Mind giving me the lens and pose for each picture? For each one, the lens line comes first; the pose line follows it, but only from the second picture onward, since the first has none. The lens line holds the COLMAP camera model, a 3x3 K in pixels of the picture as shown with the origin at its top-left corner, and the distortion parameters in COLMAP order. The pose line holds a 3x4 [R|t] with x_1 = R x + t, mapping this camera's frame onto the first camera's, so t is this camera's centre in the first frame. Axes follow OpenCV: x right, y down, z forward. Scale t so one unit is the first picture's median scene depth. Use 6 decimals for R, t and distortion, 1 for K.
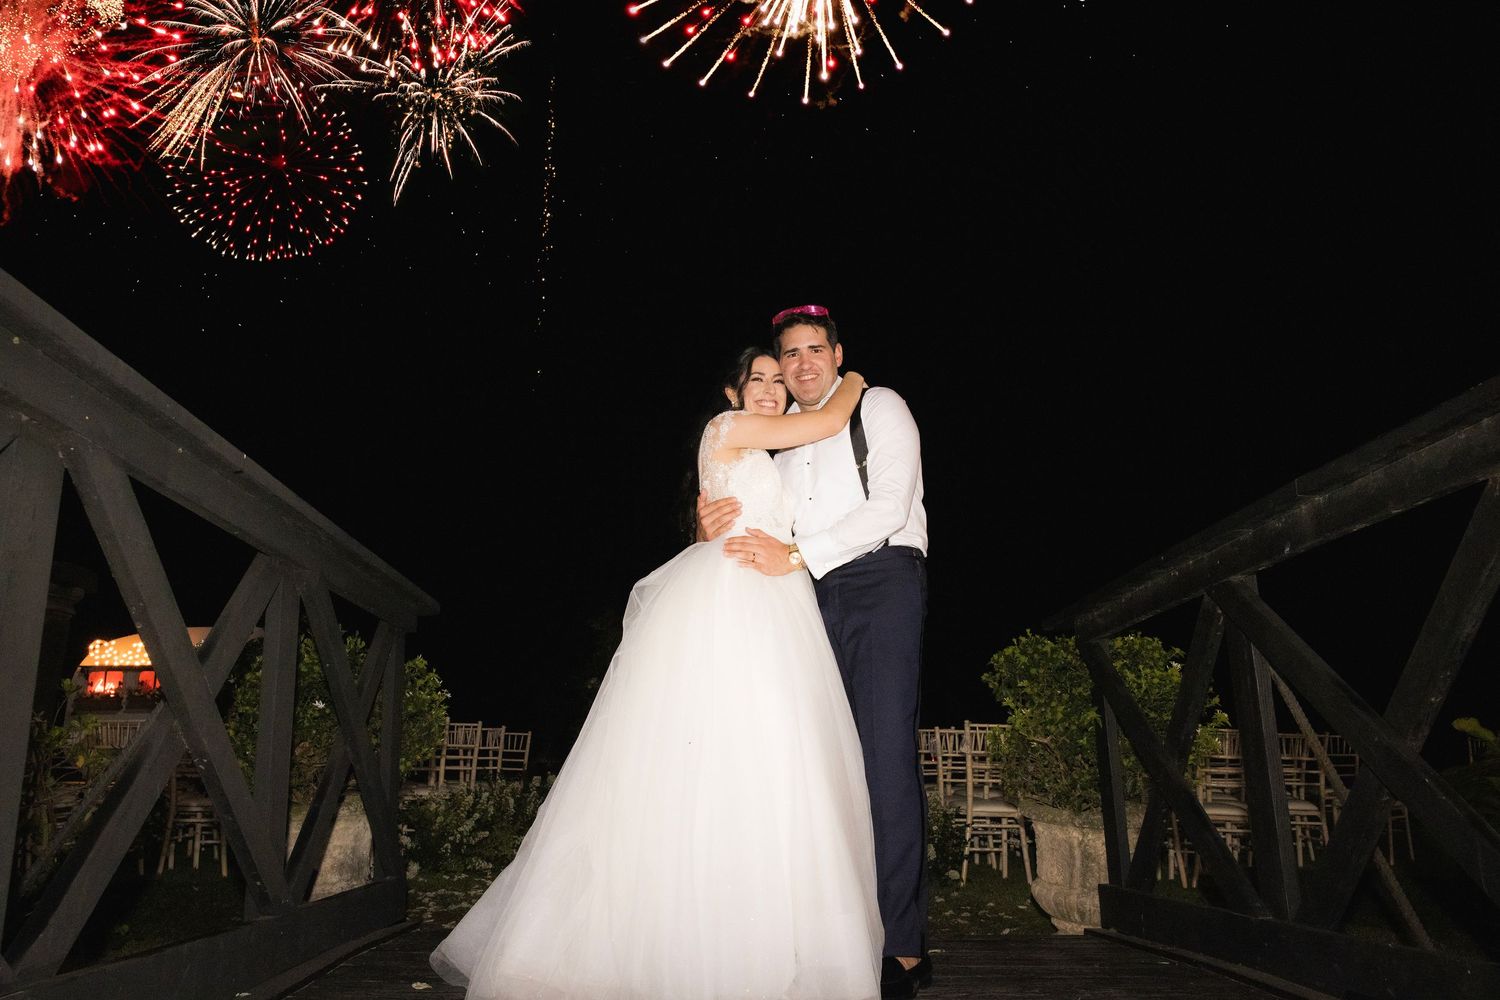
lens RADIAL K [[1165.3, 0, 756.7], [0, 1165.3, 501.3], [0, 0, 1]] dist [0.004231, 0.005933]
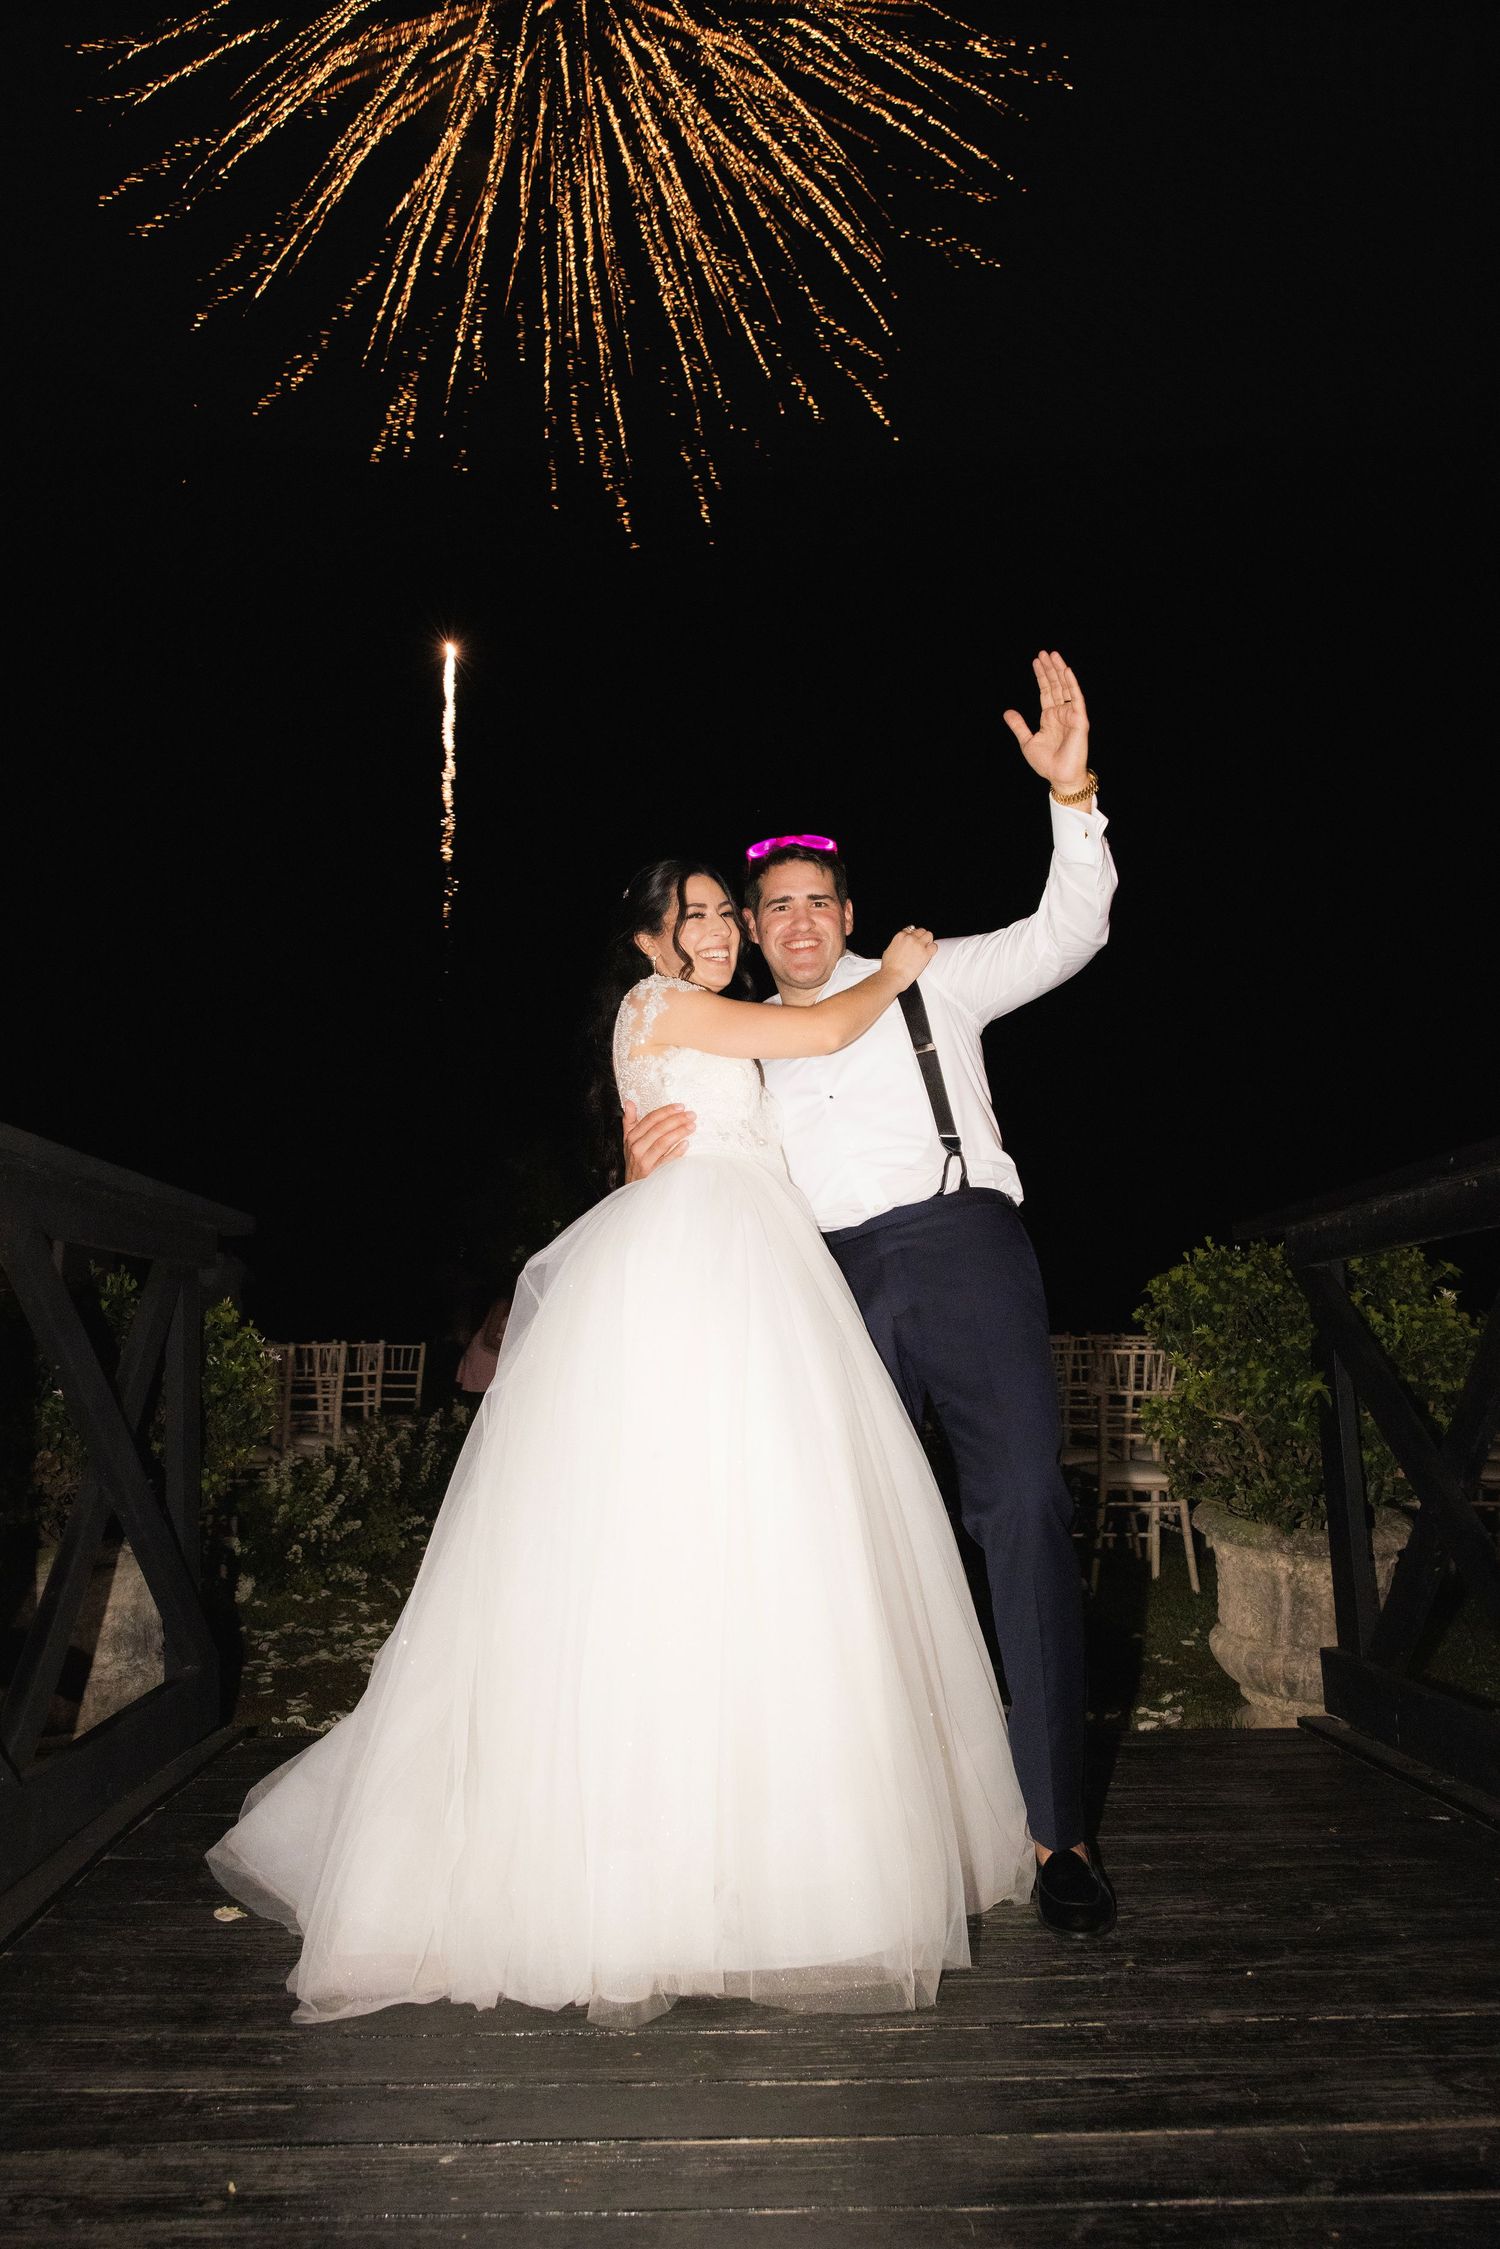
lens RADIAL K [[1747.2, 0, 755.5], [0, 1747.2, 1133.5], [0, 0, 1]] dist [0.004231, 0.005933]
pose [[0.999829, -0.017600, -0.005661, -0.000932], [0.018112, 0.993890, 0.108875, -0.050144], [0.003711, -0.108959, 0.994039, 0.084413]]
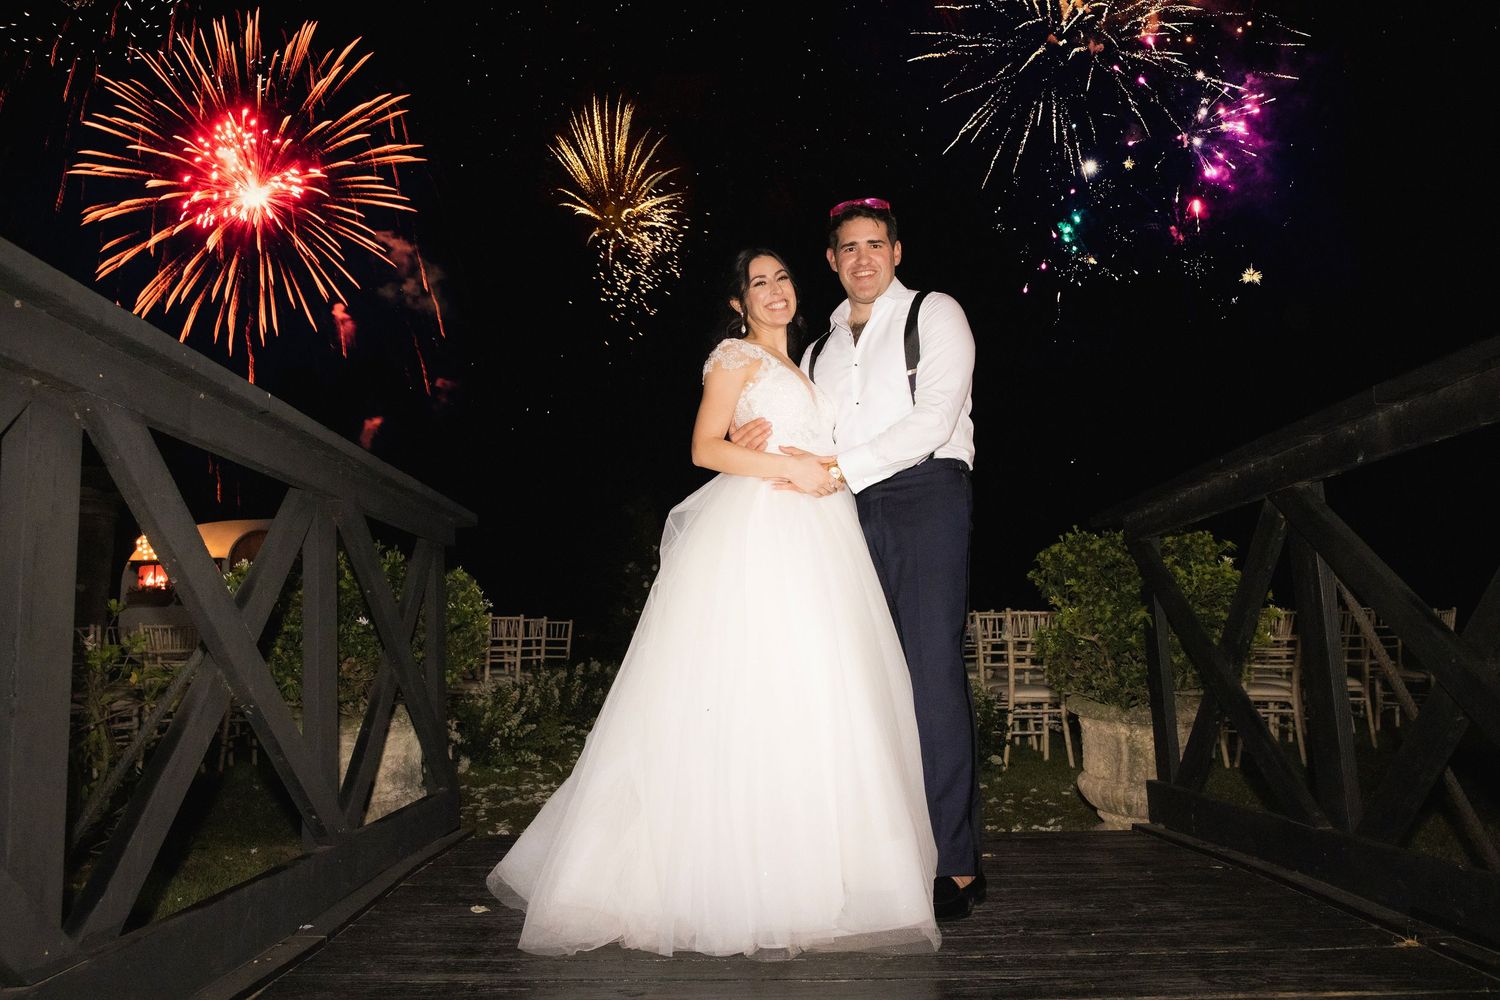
lens RADIAL K [[1165.3, 0, 754.8], [0, 1165.3, 502.8], [0, 0, 1]] dist [0.004231, 0.005933]
pose [[0.999273, -0.024023, -0.029588, -0.006247], [0.027160, 0.993487, 0.110660, -0.024791], [0.026737, -0.111384, 0.993418, 0.023553]]
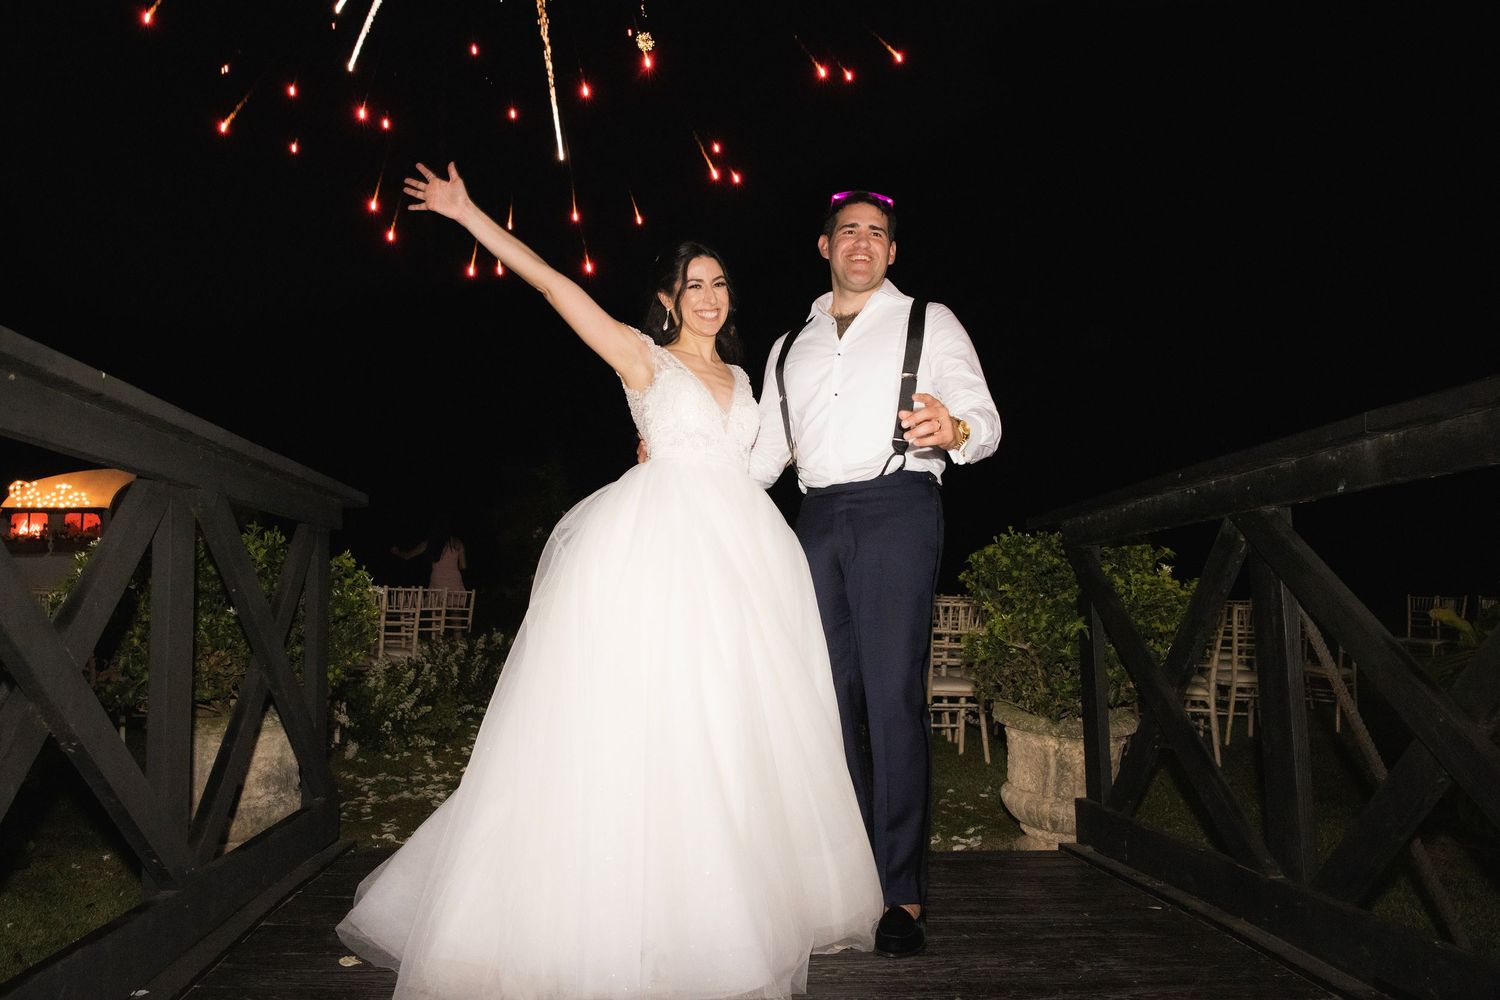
lens RADIAL K [[1165.3, 0, 747.9], [0, 1165.3, 494.7], [0, 0, 1]] dist [0.004231, 0.005933]
pose [[0.999153, 0.010175, 0.039866, -0.013312], [-0.015598, 0.990284, 0.138181, -0.040417], [-0.038073, -0.138686, 0.989604, 0.092888]]
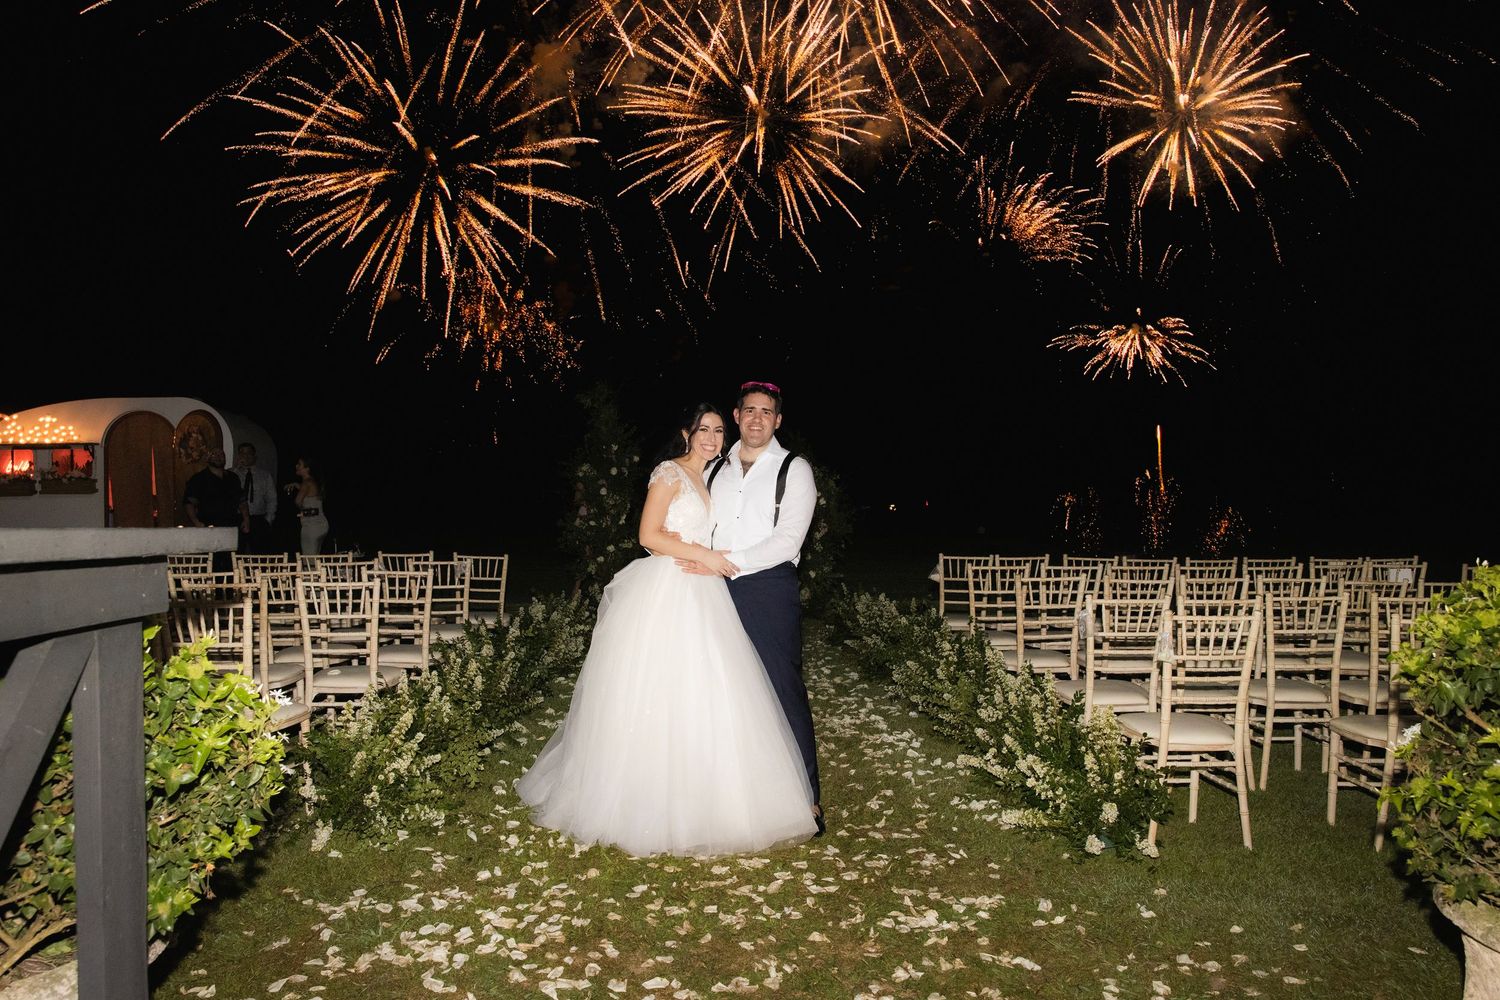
lens RADIAL K [[1165.3, 0, 752.4], [0, 1165.3, 502.1], [0, 0, 1]] dist [0.004231, 0.005933]
pose [[0.999987, -0.001620, 0.004767, -0.074896], [0.000522, 0.975079, 0.221857, -0.020340], [-0.005008, -0.221852, 0.975068, 0.549480]]
